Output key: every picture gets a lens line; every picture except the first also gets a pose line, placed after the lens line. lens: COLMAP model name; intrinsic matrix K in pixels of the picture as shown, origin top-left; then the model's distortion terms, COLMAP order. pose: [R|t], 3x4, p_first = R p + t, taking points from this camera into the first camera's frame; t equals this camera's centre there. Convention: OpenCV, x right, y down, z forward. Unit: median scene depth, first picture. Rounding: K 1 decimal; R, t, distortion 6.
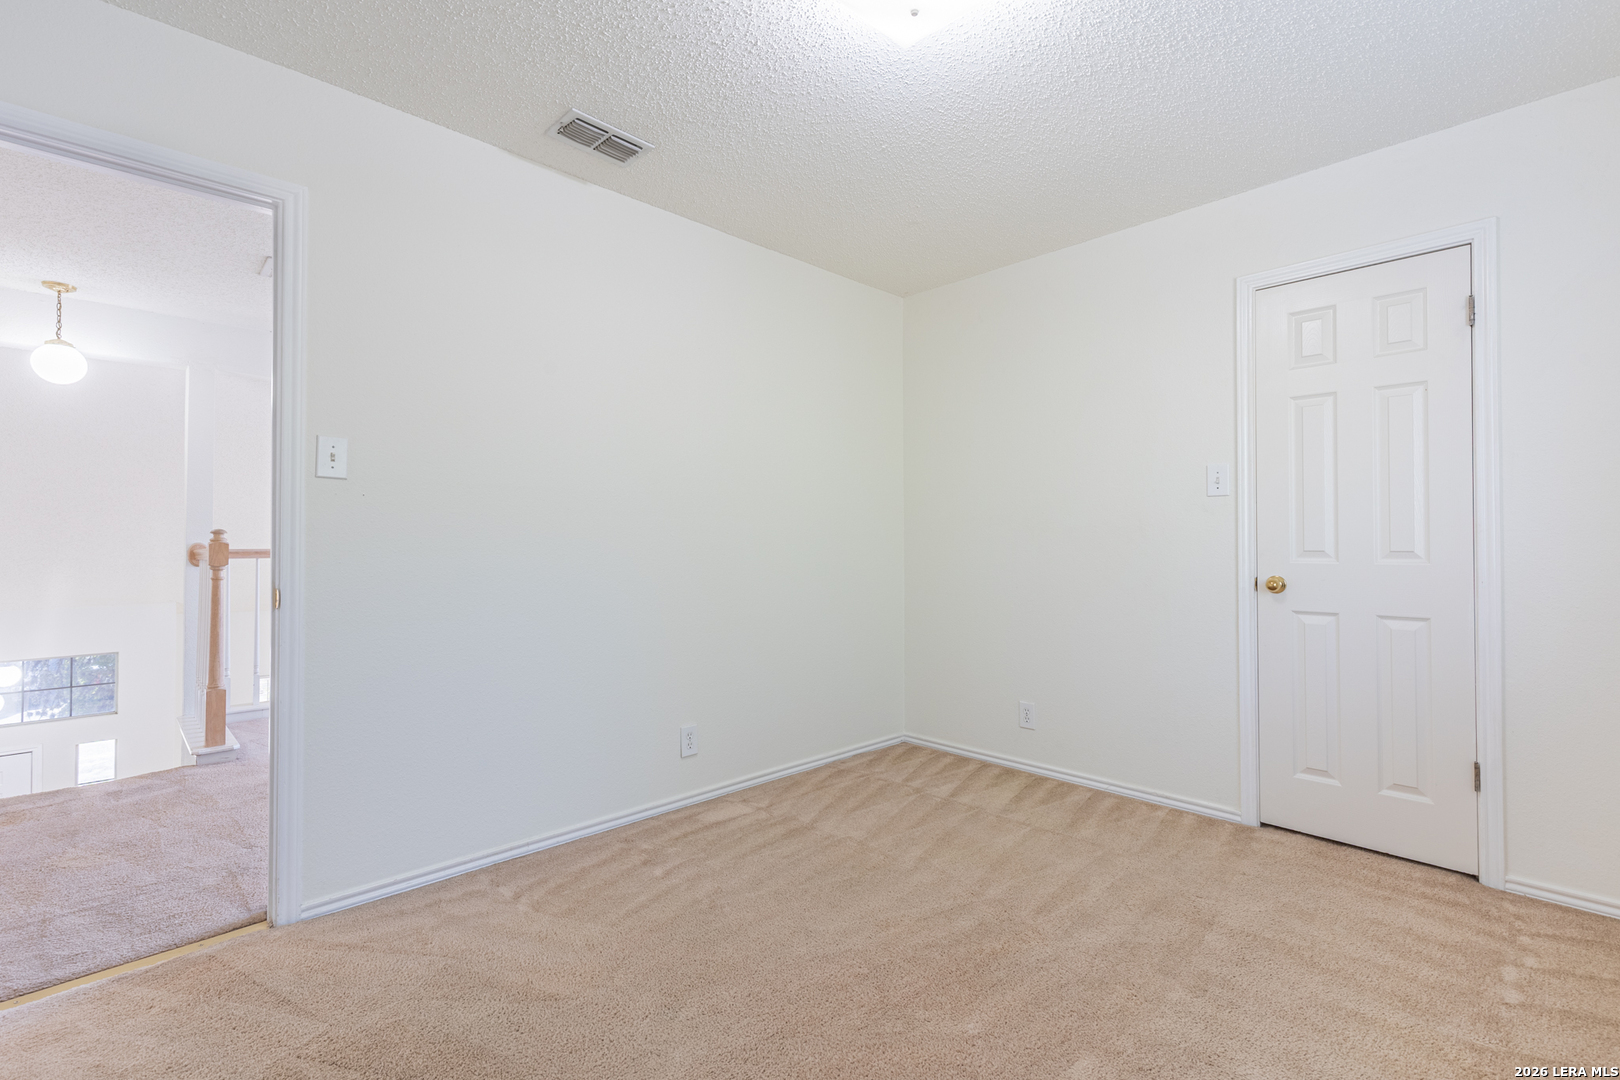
lens RADIAL K [[725.9, 0, 813.5], [0, 725.9, 536.9], [0, 0, 1]] dist [0.006481, -0.000813]
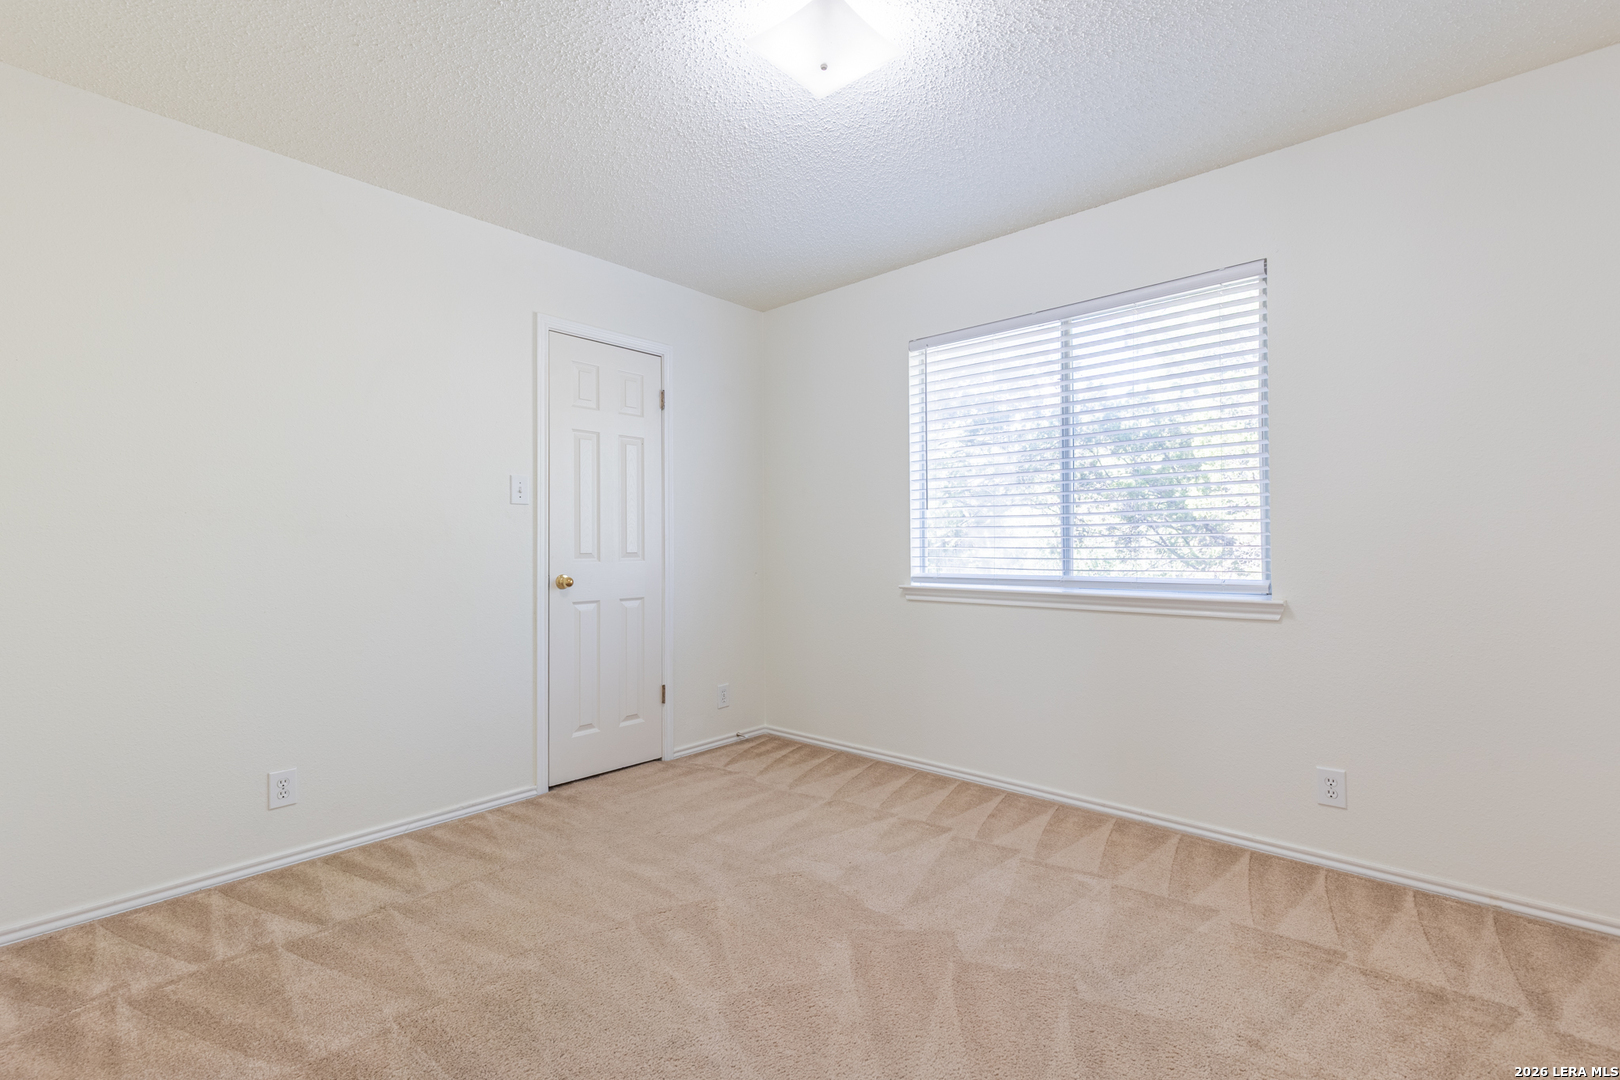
lens RADIAL K [[725.9, 0, 813.5], [0, 725.9, 536.9], [0, 0, 1]] dist [0.006481, -0.000813]
pose [[-0.059204, 0.012577, 0.998167, -0.574621], [0.000238, 0.999921, -0.012585, 0.006574], [-0.998246, -0.000507, -0.059203, 0.644141]]
